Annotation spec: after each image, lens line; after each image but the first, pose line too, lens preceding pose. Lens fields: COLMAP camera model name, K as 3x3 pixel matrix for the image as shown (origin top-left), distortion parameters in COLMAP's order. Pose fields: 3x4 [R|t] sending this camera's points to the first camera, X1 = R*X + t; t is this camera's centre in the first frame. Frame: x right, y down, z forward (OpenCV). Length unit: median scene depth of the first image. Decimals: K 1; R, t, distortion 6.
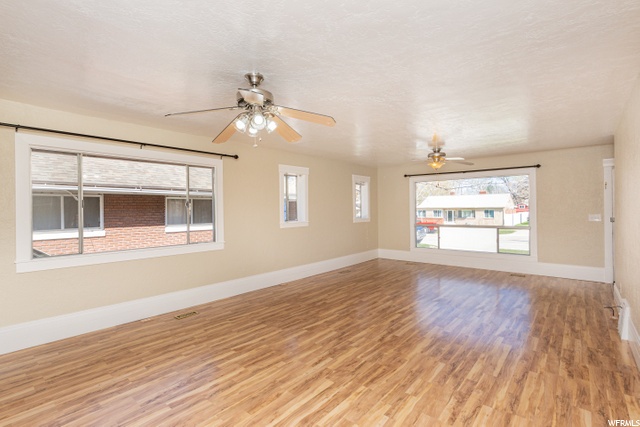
lens RADIAL K [[298.6, 0, 319.4], [0, 298.6, 208.4], [0, 0, 1]] dist [-0.002318, -0.000074]
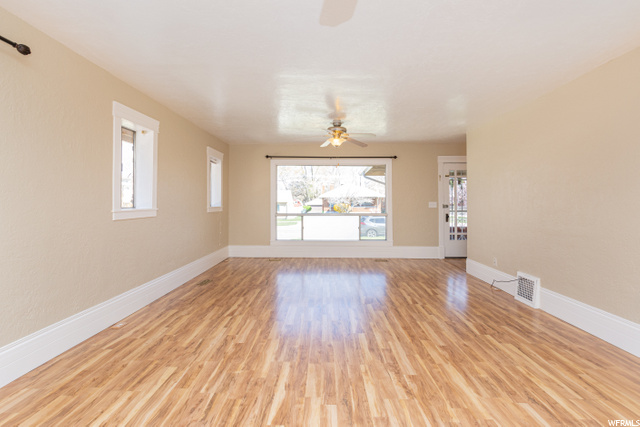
lens RADIAL K [[295.8, 0, 310.4], [0, 295.8, 203.3], [0, 0, 1]] dist [-0.002048, -0.000376]
pose [[0.783787, 0.010787, 0.620936, -0.188238], [-0.011660, 0.999928, -0.002652, 0.034115], [-0.620920, -0.005162, 0.783857, 0.377838]]
